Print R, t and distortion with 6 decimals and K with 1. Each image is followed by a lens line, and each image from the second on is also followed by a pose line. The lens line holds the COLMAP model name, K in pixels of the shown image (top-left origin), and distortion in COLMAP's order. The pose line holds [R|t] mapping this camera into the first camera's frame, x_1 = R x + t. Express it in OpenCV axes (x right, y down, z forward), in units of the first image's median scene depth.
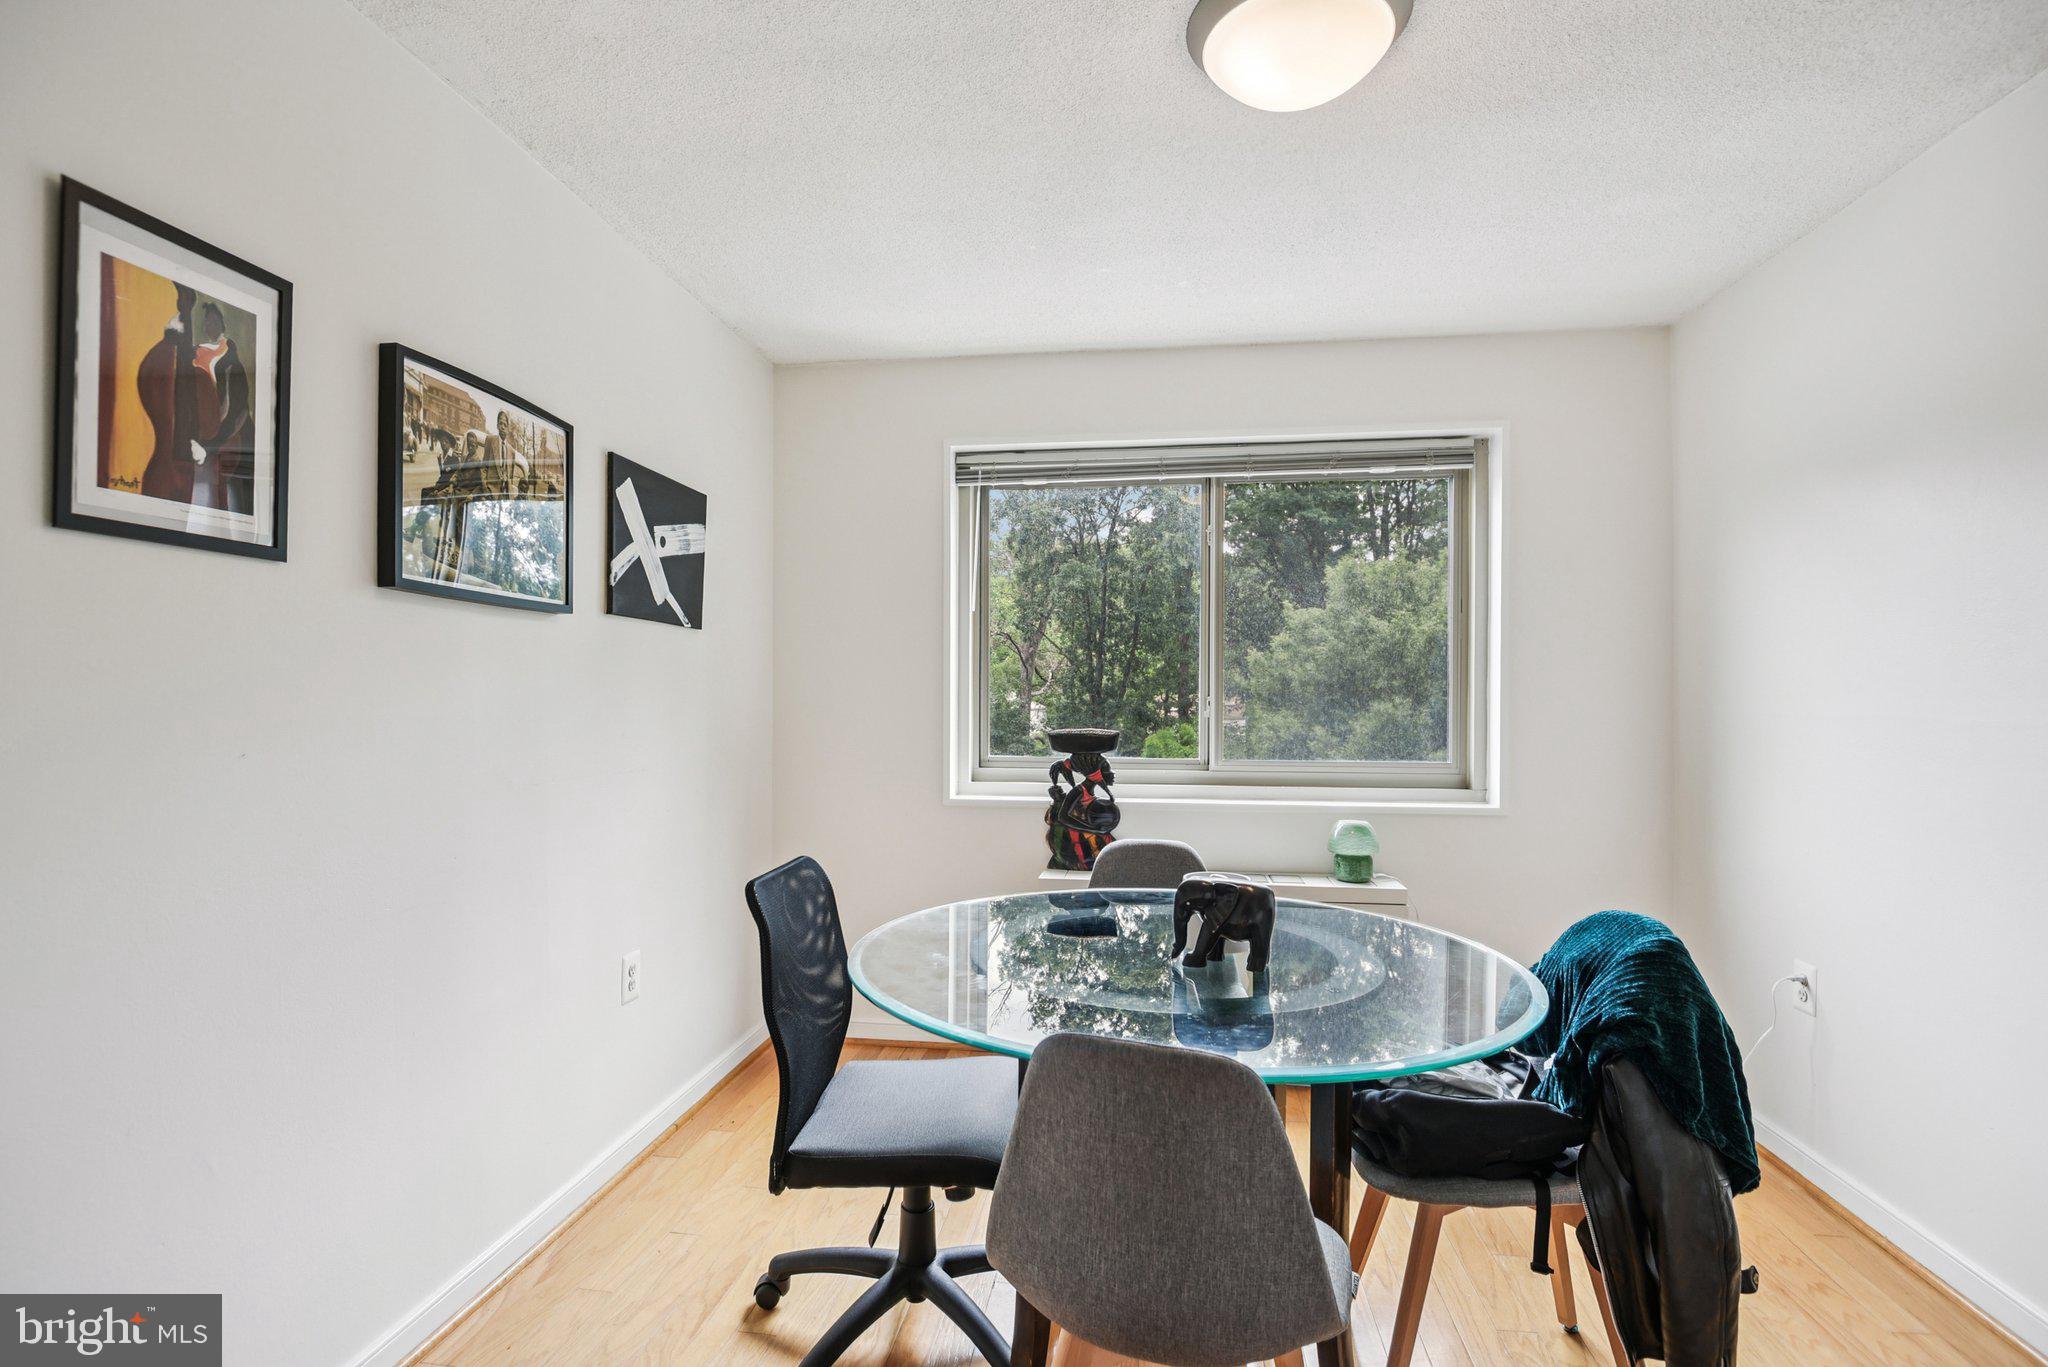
lens RADIAL K [[952.2, 0, 1031.4], [0, 952.2, 711.1], [0, 0, 1]] dist [-0.015128, -0.005478]
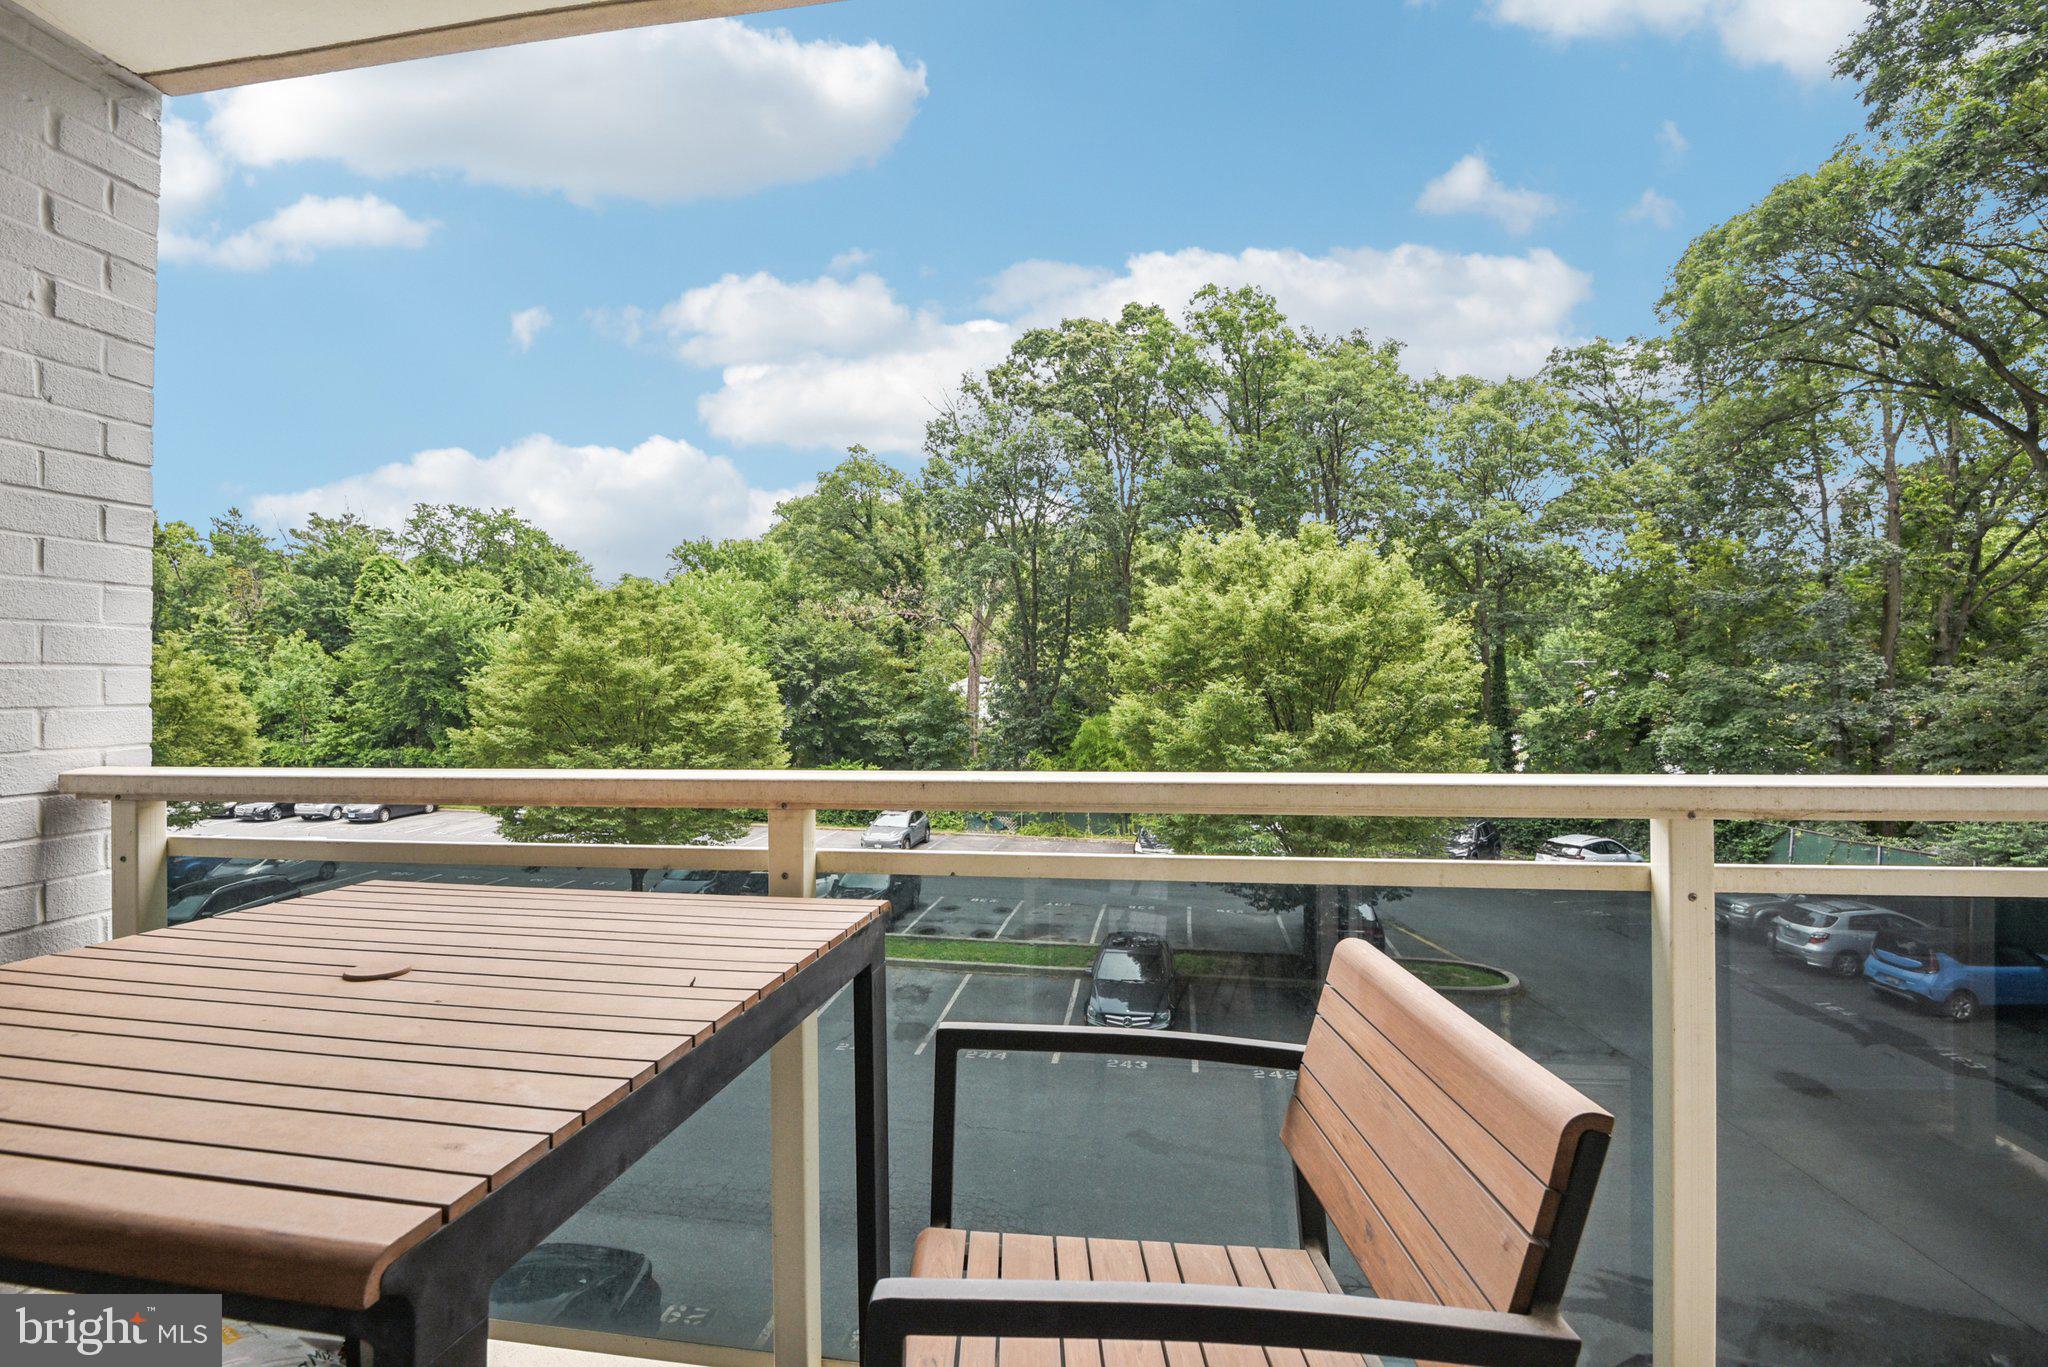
lens RADIAL K [[952.2, 0, 1008.3], [0, 952.2, 688.4], [0, 0, 1]] dist [-0.015128, -0.005478]
pose [[0.999470, -0.017762, -0.027289, 1.383172], [0.017441, 0.999776, -0.011980, 0.032860], [0.027495, 0.011498, 0.999556, 0.402371]]
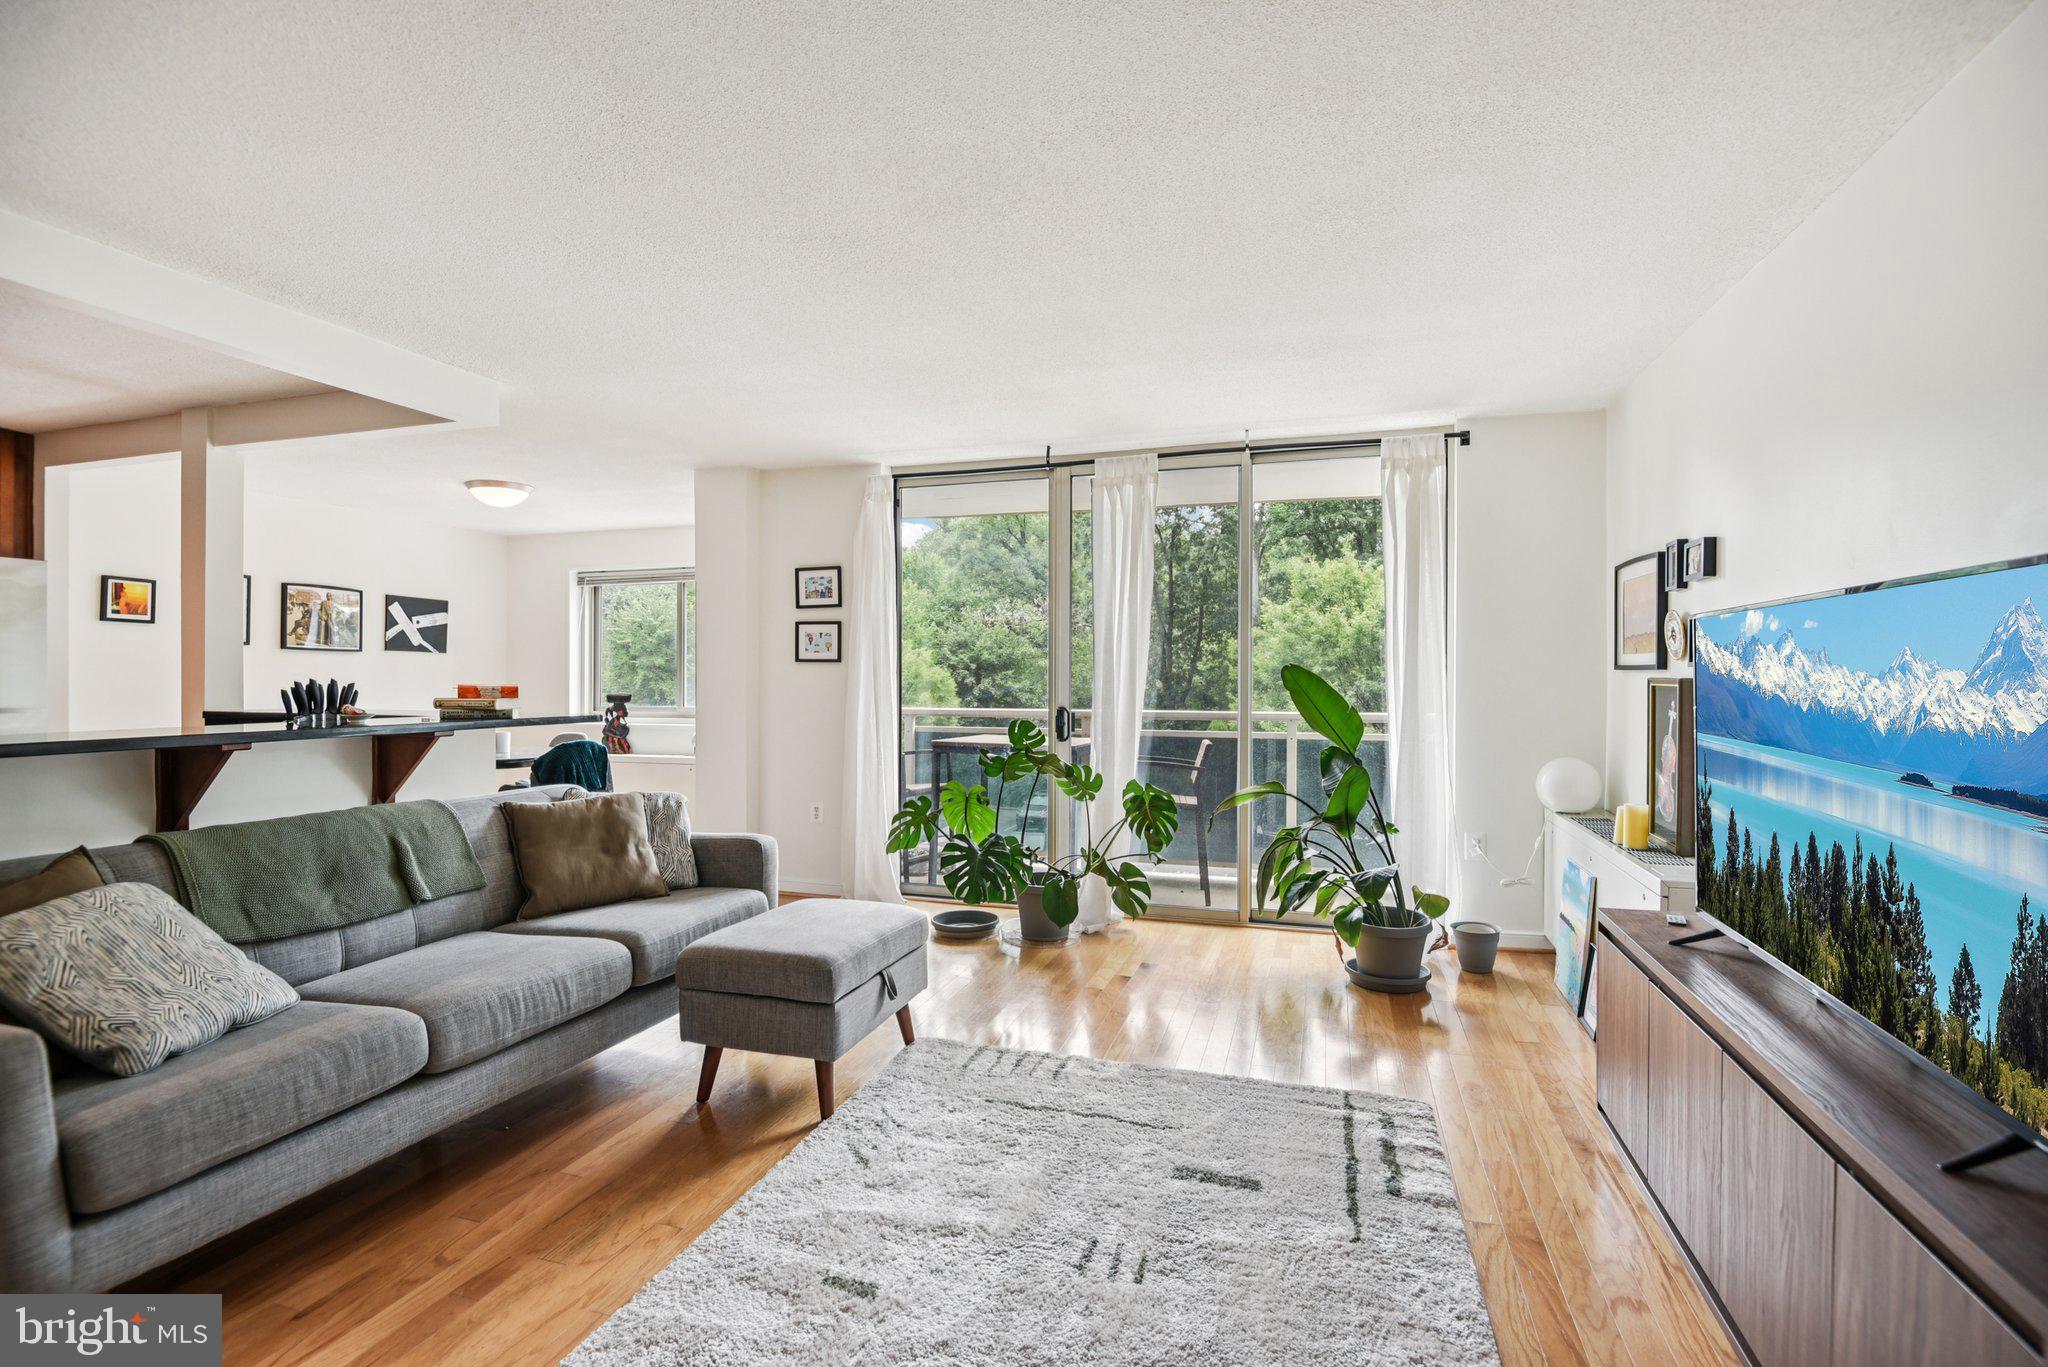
lens RADIAL K [[952.2, 0, 1022.2], [0, 952.2, 680.9], [0, 0, 1]] dist [-0.015128, -0.005478]
pose [[0.986930, -0.004829, -0.161078, 1.504178], [0.001887, 0.999829, -0.018411, 0.035138], [0.161139, 0.017866, 0.986770, -1.183903]]
